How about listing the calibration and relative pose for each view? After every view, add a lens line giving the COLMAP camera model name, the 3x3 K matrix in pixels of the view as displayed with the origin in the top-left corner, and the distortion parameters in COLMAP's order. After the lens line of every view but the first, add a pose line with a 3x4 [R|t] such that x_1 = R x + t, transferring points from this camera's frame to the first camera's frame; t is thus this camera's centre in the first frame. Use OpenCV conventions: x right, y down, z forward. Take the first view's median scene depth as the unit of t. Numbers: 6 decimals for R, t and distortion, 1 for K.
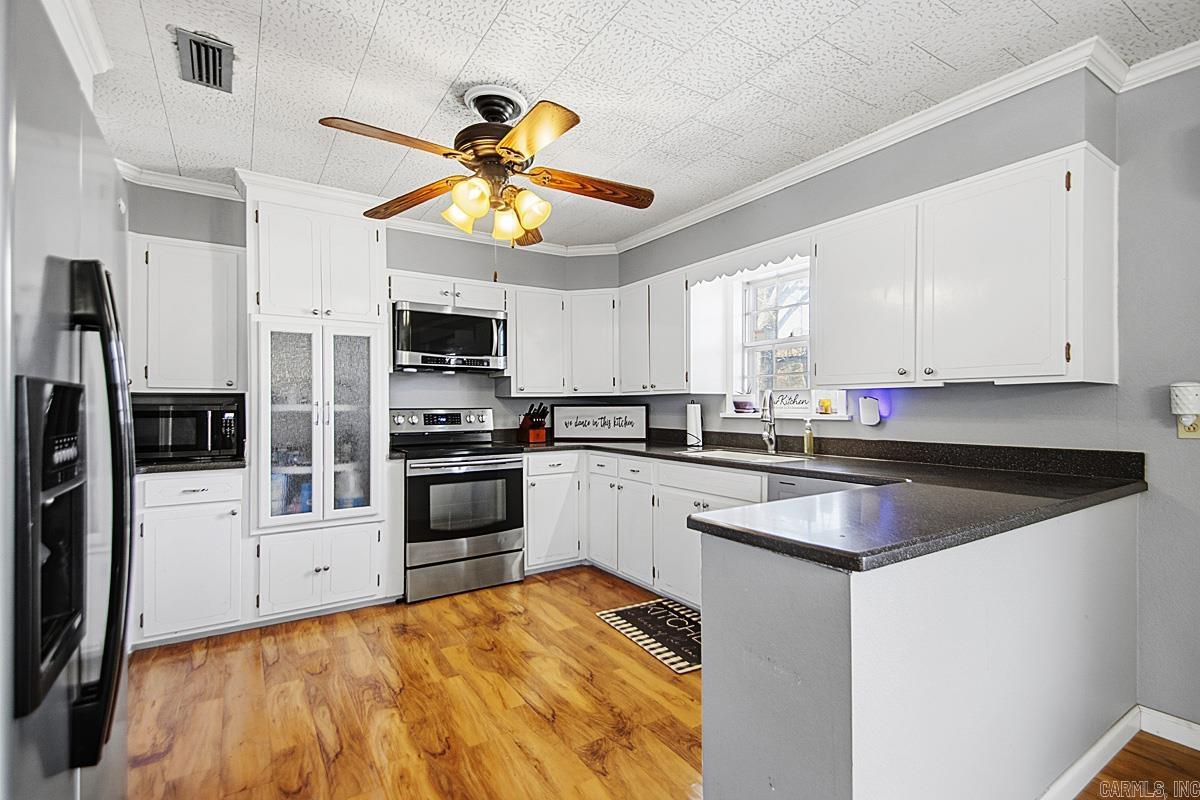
lens RADIAL K [[559.8, 0, 607.2], [0, 559.8, 403.6], [0, 0, 1]] dist [0.028458, -0.007436]
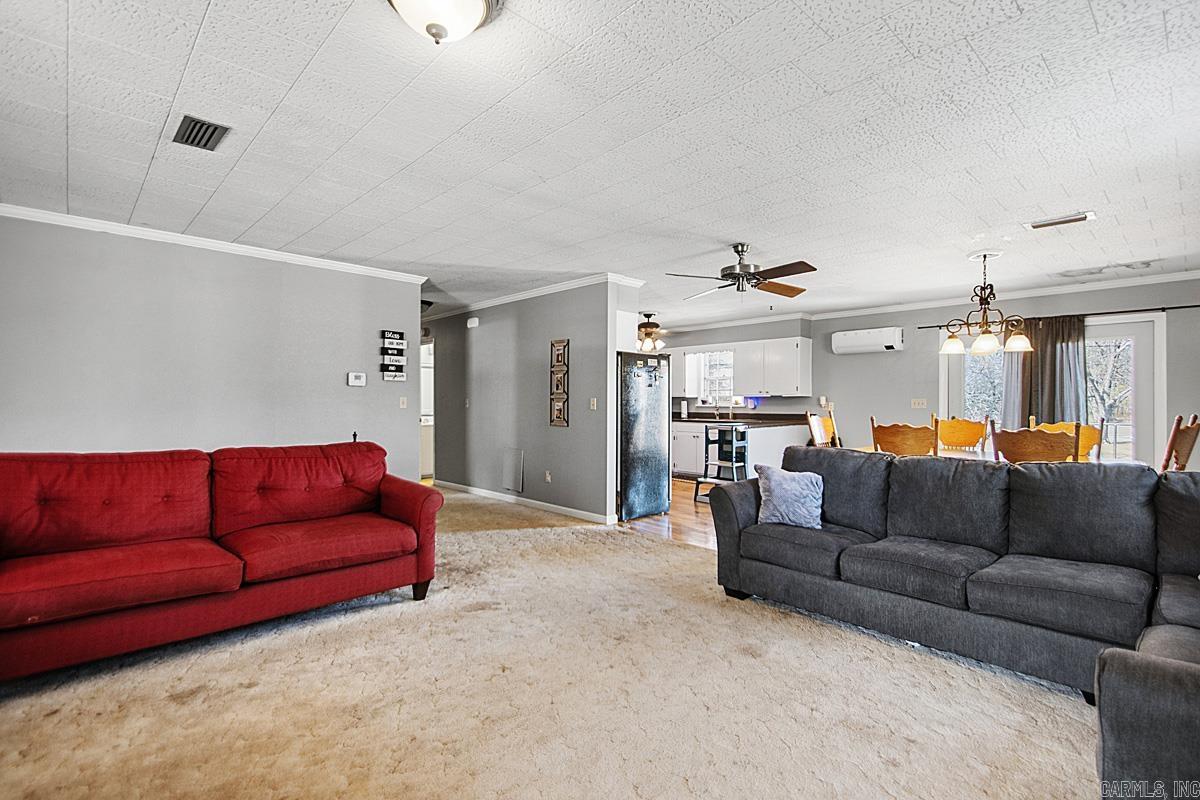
lens RADIAL K [[559.8, 0, 602.5], [0, 559.8, 399.1], [0, 0, 1]] dist [0.028458, -0.007436]
pose [[0.987339, 0.000693, 0.158622, -0.704854], [-0.001138, 0.999996, 0.002712, -0.017123], [-0.158620, -0.002858, 0.987336, -1.626704]]
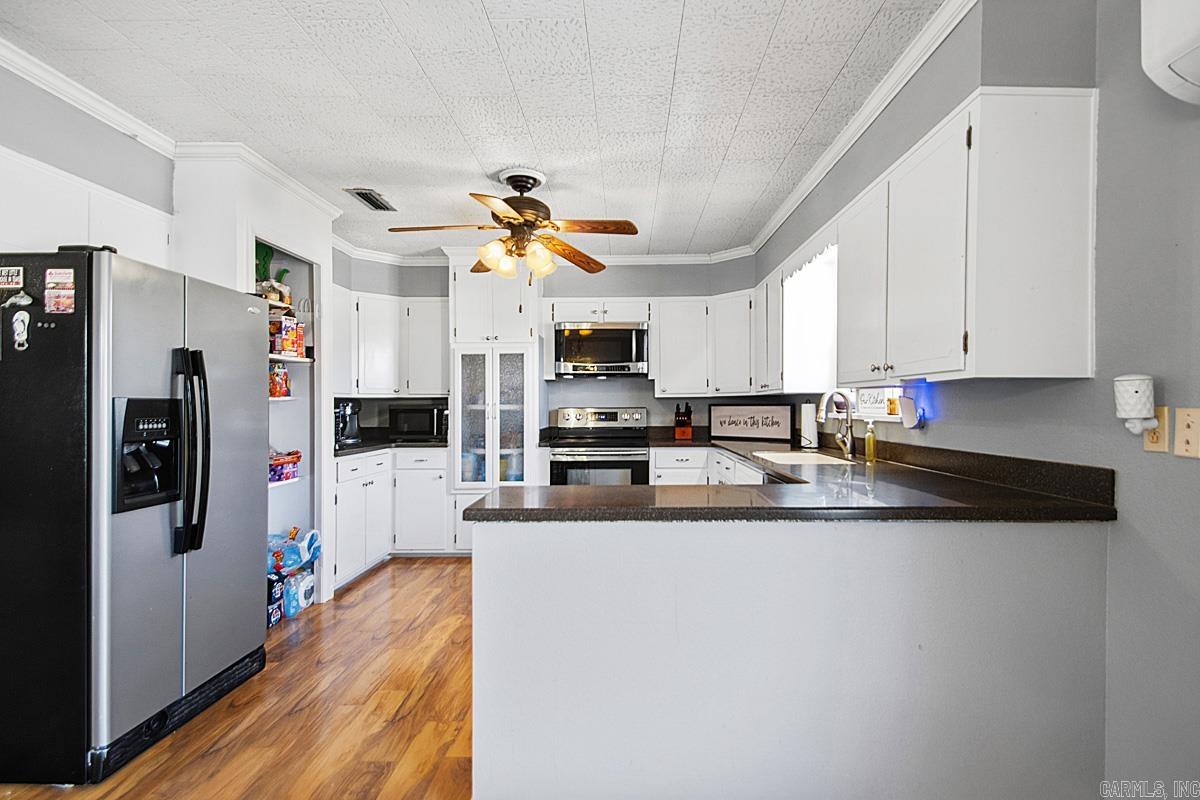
lens RADIAL K [[559.8, 0, 598.3], [0, 559.8, 400.2], [0, 0, 1]] dist [0.028458, -0.007436]
pose [[0.826450, -0.005493, -0.562983, 0.492394], [0.003301, 0.999982, -0.004910, -0.001980], [0.563000, 0.002199, 0.826454, 0.005023]]
